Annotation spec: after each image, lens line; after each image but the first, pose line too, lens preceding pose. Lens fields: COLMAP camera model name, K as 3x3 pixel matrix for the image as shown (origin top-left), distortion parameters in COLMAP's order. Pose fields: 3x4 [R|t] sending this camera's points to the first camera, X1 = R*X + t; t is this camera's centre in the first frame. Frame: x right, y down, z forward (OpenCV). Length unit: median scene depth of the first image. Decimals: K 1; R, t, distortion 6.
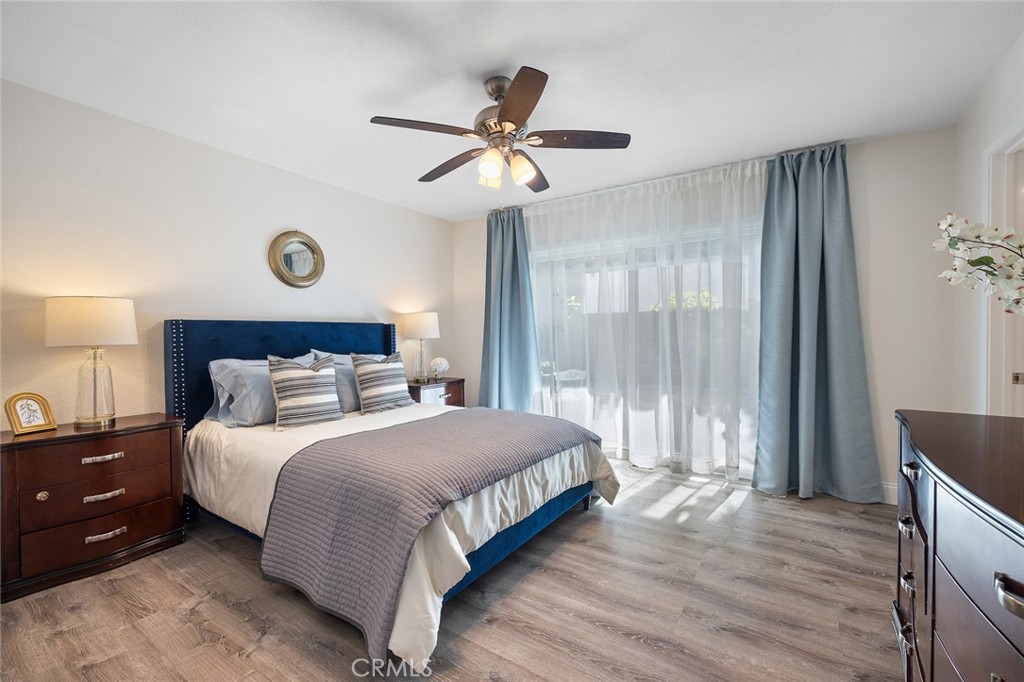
lens RADIAL K [[427.0, 0, 517.9], [0, 427.0, 342.3], [0, 0, 1]] dist [0.002815, -0.001213]
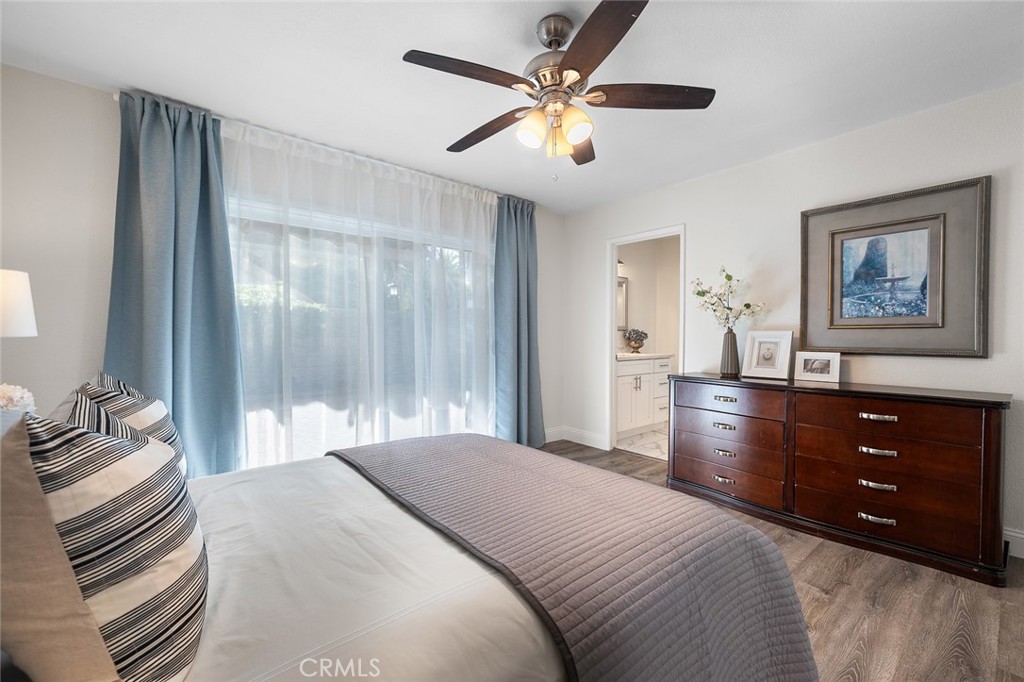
lens RADIAL K [[427.0, 0, 512.1], [0, 427.0, 343.2], [0, 0, 1]] dist [0.002815, -0.001213]
pose [[0.291282, -0.018900, 0.956451, -0.637169], [0.005931, 0.999821, 0.017951, -0.016437], [-0.956619, 0.000444, 0.291342, 0.621618]]
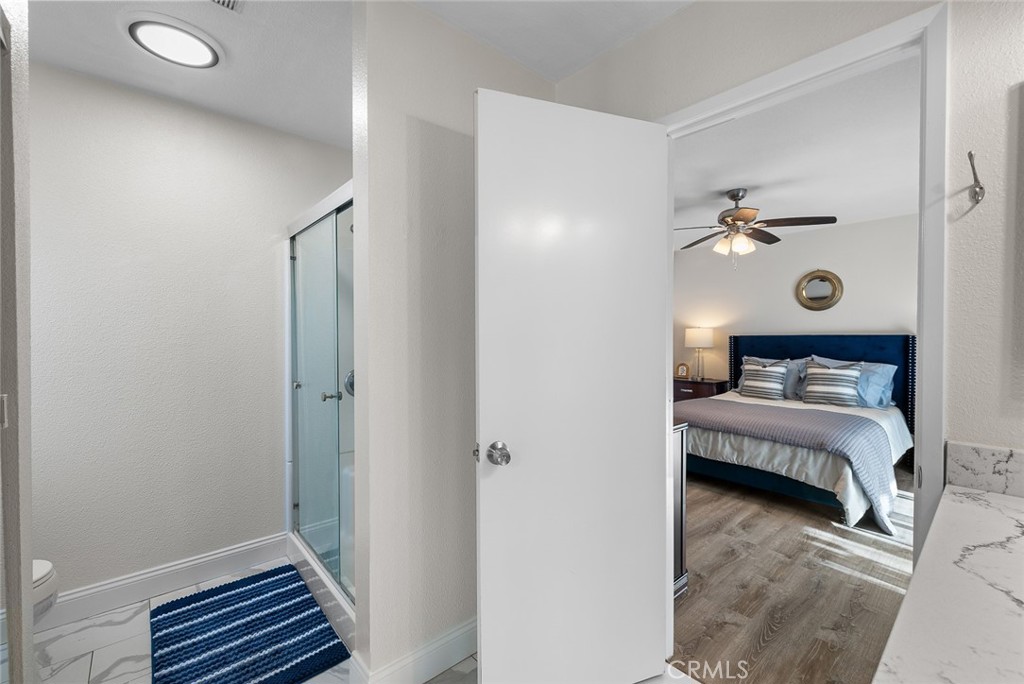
lens RADIAL K [[427.0, 0, 513.7], [0, 427.0, 332.8], [0, 0, 1]] dist [0.002815, -0.001213]
pose [[-0.264228, 0.004307, -0.964451, 1.268435], [-0.010513, 0.999918, 0.007345, -0.062267], [0.964403, 0.012080, -0.264161, 0.467032]]
